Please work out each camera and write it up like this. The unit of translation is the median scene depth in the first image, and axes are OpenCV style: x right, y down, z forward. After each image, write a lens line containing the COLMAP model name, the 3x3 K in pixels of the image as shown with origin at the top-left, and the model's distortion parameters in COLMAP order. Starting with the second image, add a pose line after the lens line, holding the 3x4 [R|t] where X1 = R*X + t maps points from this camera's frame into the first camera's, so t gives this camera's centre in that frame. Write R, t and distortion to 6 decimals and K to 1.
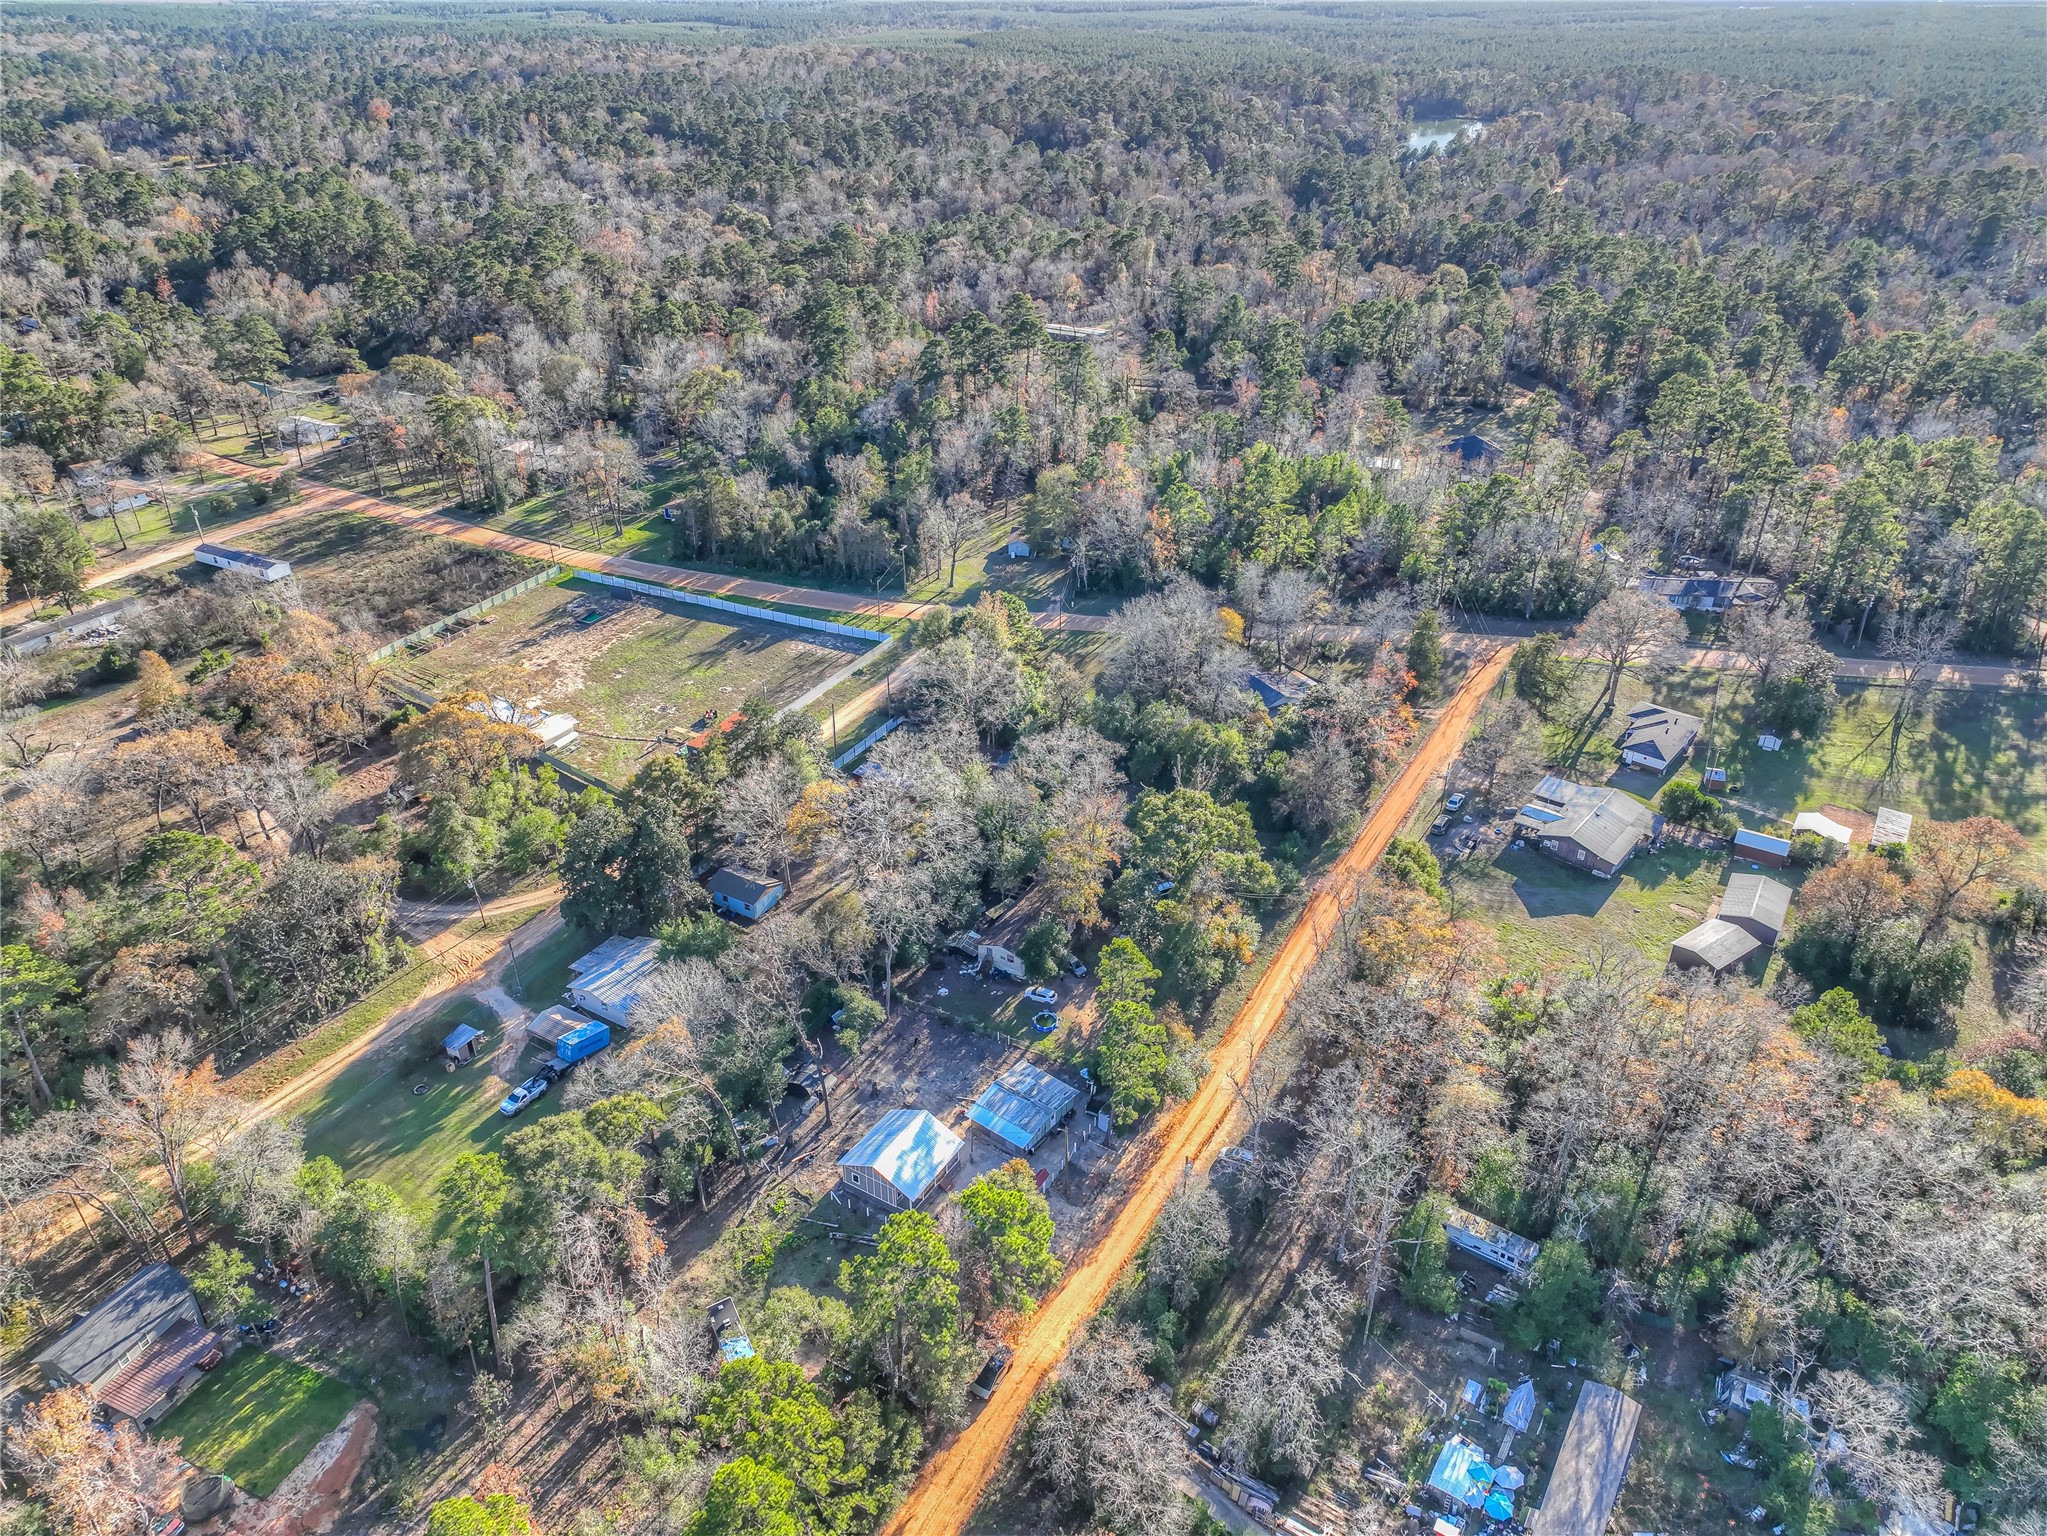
lens RADIAL K [[1433.0, 0, 1025.2], [0, 1433.0, 771.4], [0, 0, 1]] dist [0.016995, 0.007209]
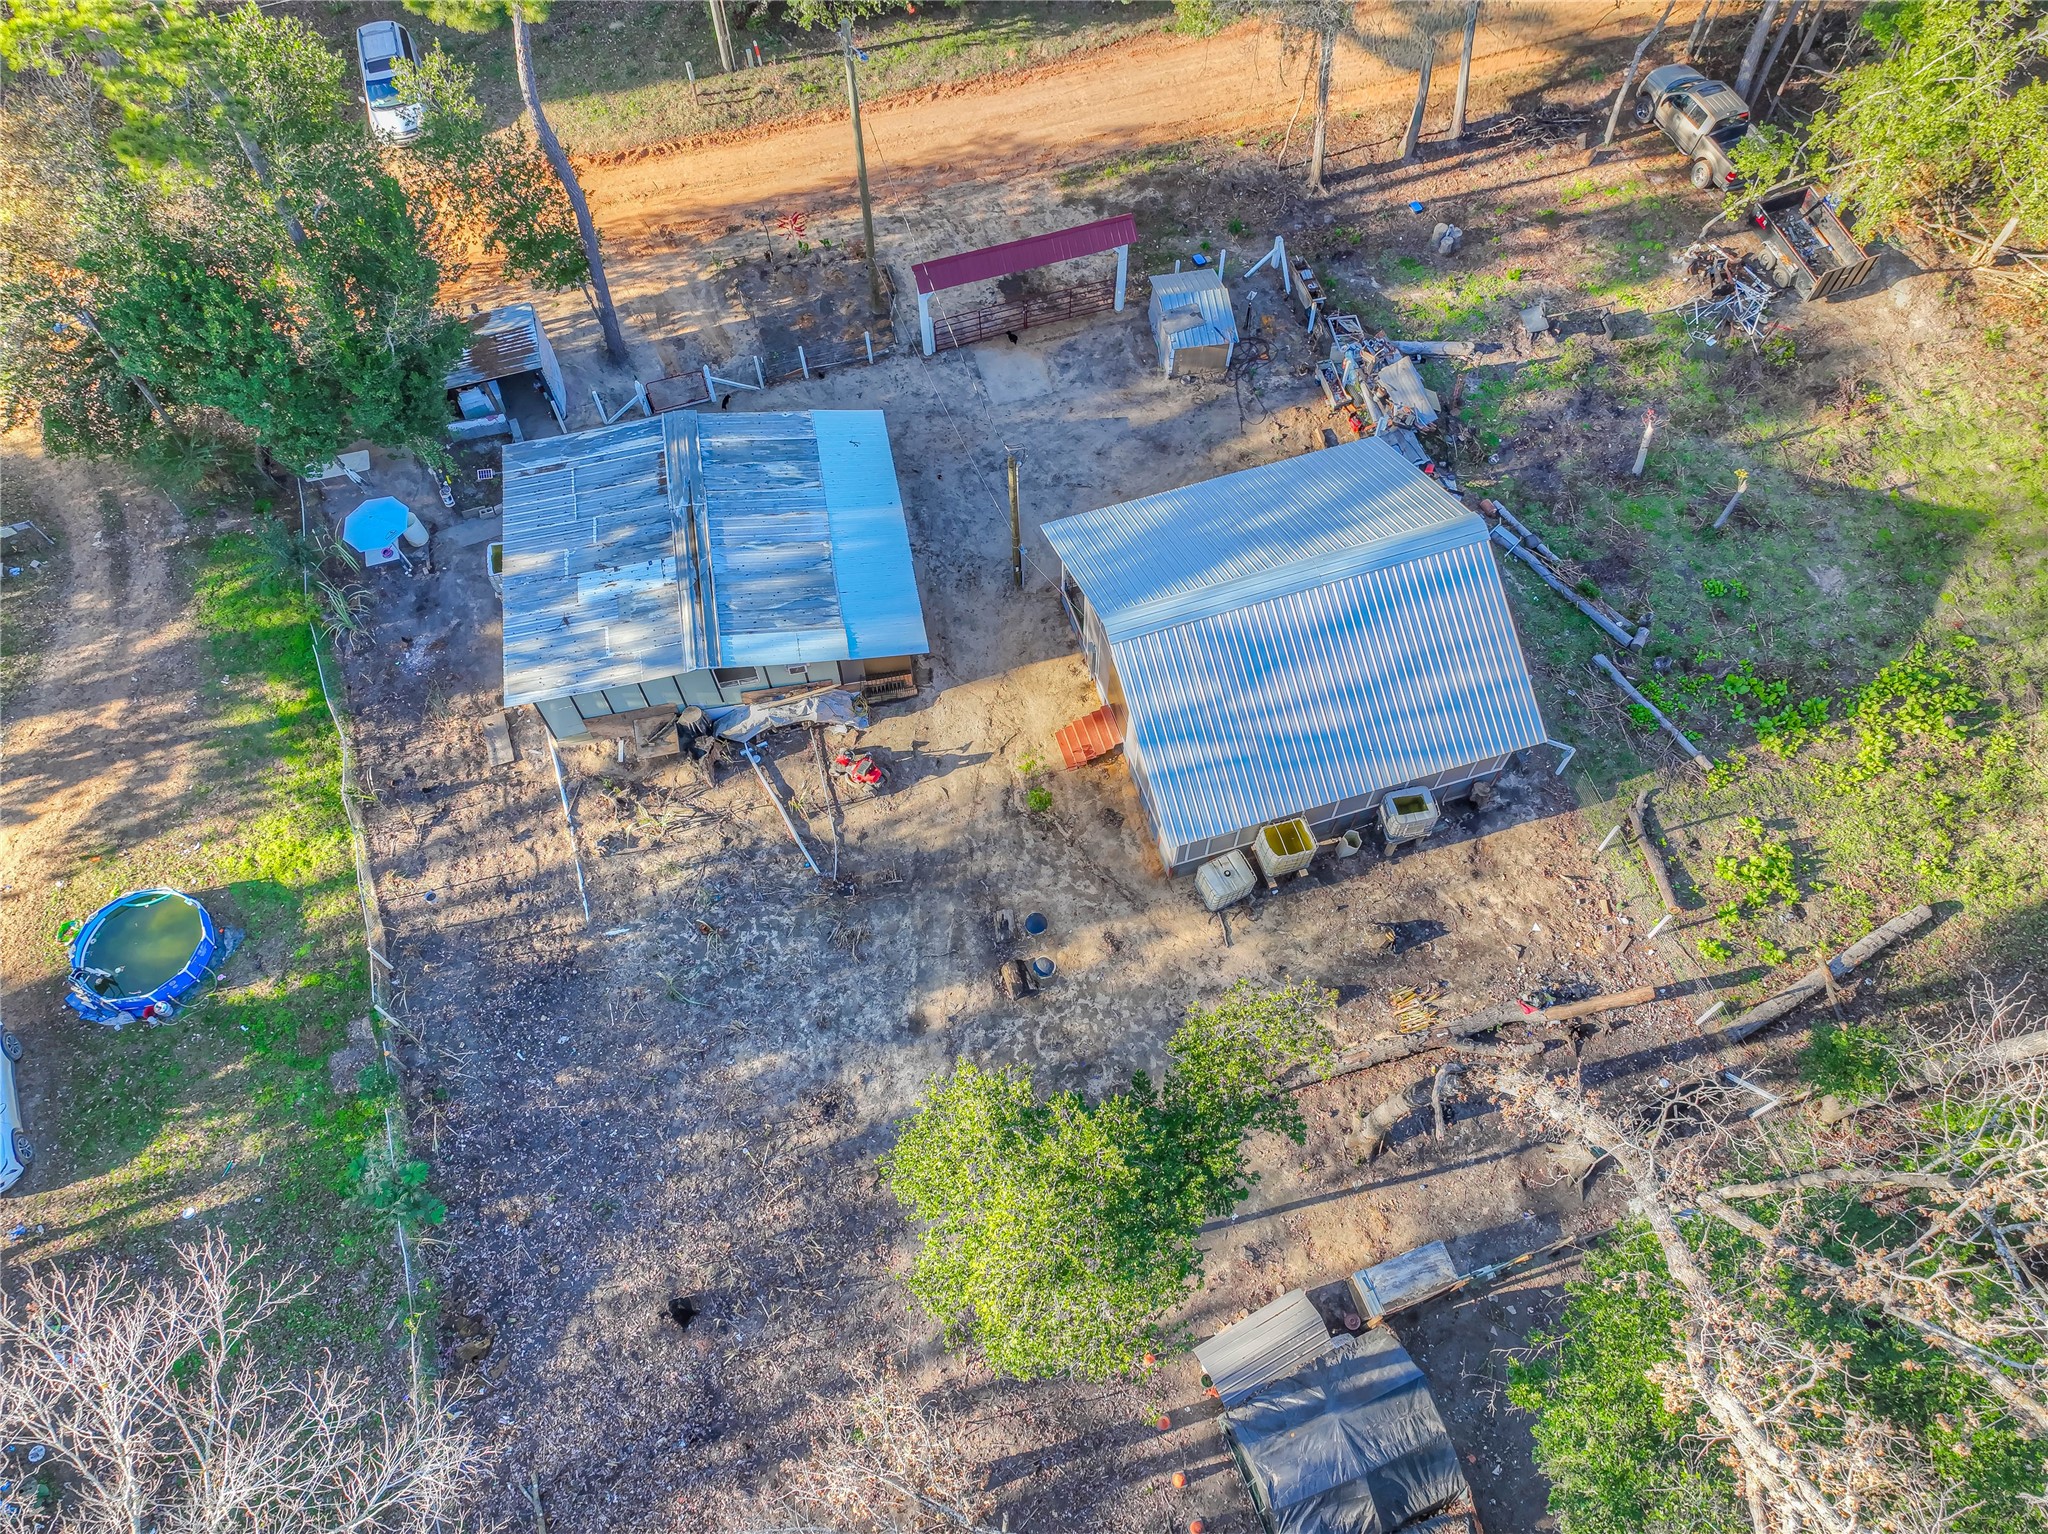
lens RADIAL K [[1445.6, 0, 1026.6], [0, 1445.6, 768.2], [0, 0, 1]] dist [0.020857, 0.002680]
pose [[-0.754542, -0.570832, 0.323755, -0.105853], [0.341653, 0.079517, 0.936456, 0.022736], [-0.560303, 0.817207, 0.135028, 0.737017]]
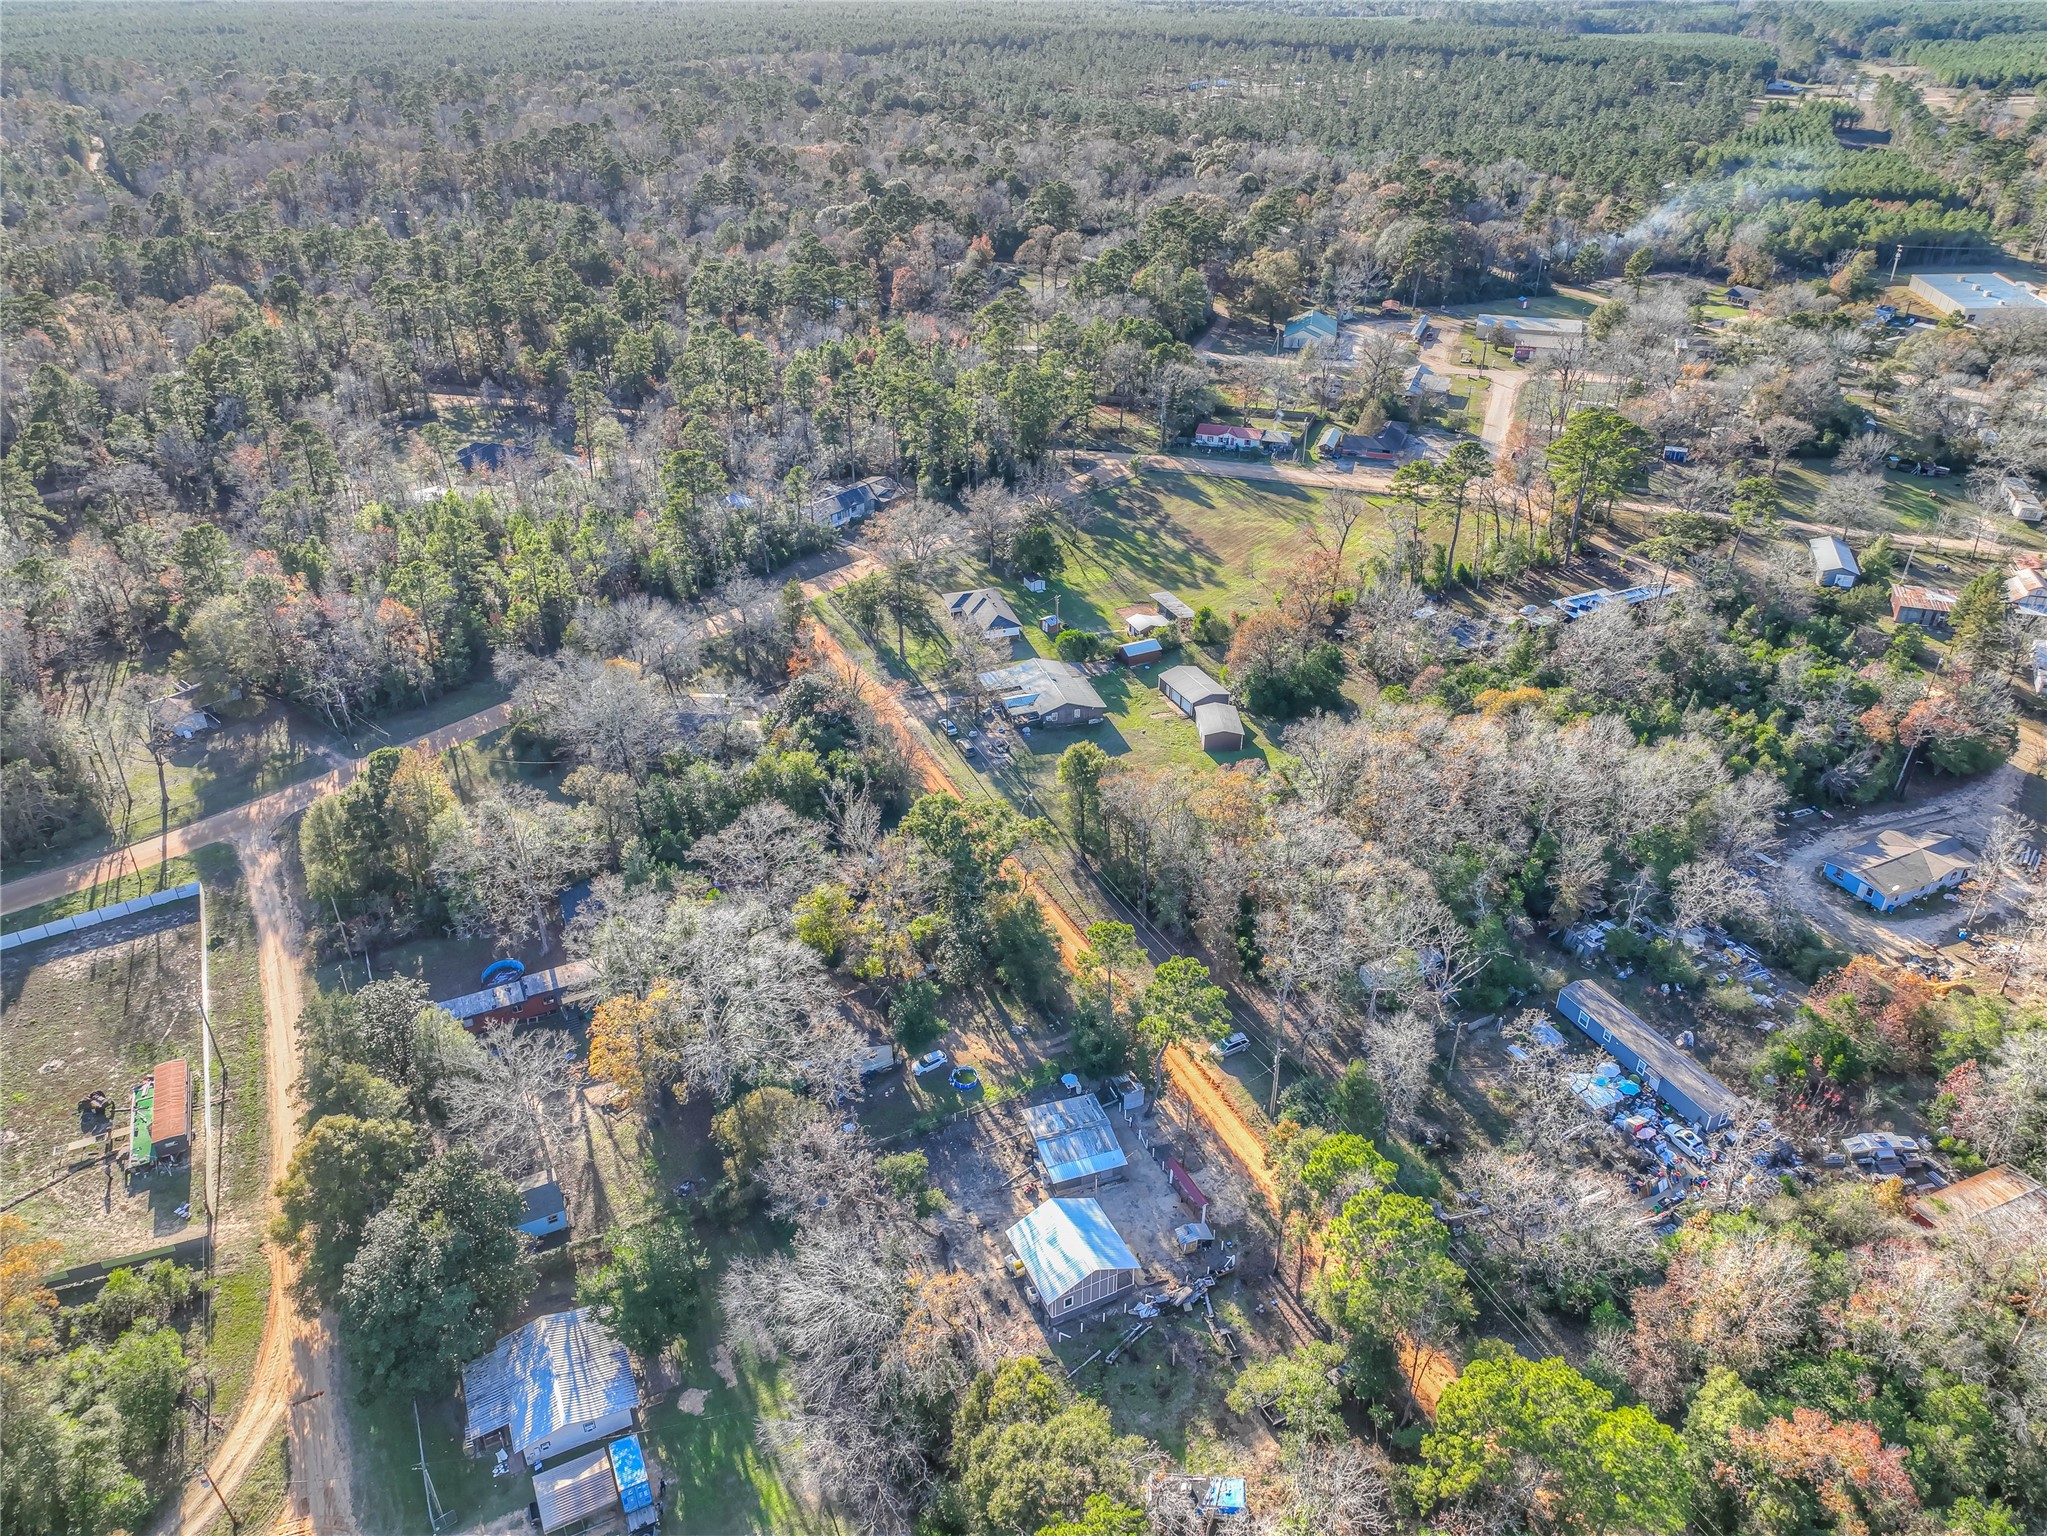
lens RADIAL K [[1445.1, 0, 1033.3], [0, 1445.1, 757.3], [0, 0, 1]] dist [0.018819, 0.005006]
pose [[0.542112, -0.422942, 0.726109, -0.463440], [0.422978, 0.883994, 0.199111, -0.148366], [-0.726088, 0.199188, 0.658119, 0.255381]]
